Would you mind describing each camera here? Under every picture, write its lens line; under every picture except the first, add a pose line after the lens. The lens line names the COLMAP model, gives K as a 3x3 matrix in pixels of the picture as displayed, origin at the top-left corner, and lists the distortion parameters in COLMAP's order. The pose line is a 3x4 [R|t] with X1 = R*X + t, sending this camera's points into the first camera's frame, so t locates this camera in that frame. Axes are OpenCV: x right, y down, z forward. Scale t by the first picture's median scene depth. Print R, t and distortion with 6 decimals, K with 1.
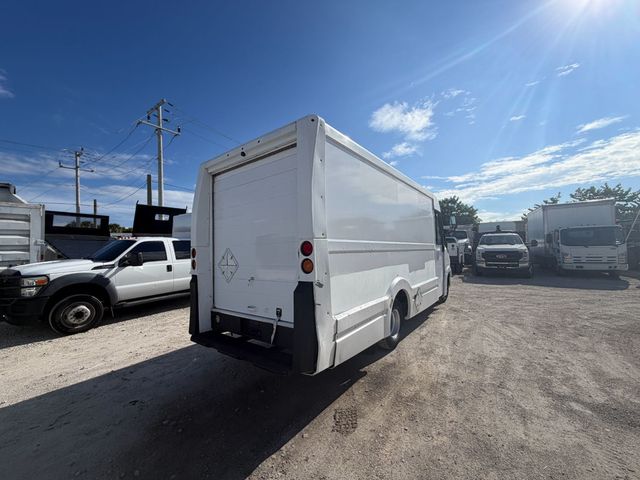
lens RADIAL K [[256.3, 0, 321.4], [0, 256.3, 240.7], [0, 0, 1]] dist [0.000628, -0.000260]
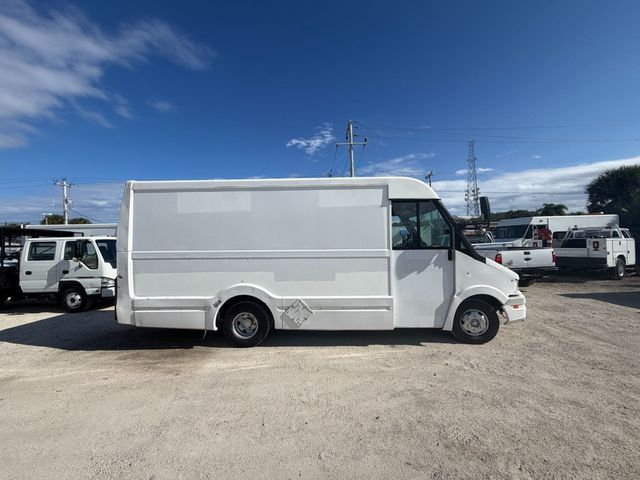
lens RADIAL K [[256.3, 0, 321.4], [0, 256.3, 240.7], [0, 0, 1]] dist [0.000628, -0.000260]
pose [[0.577494, 0.004401, -0.816383, 1.509201], [0.033276, 0.999028, 0.028925, -0.062495], [0.815716, -0.043869, 0.576786, 0.726940]]
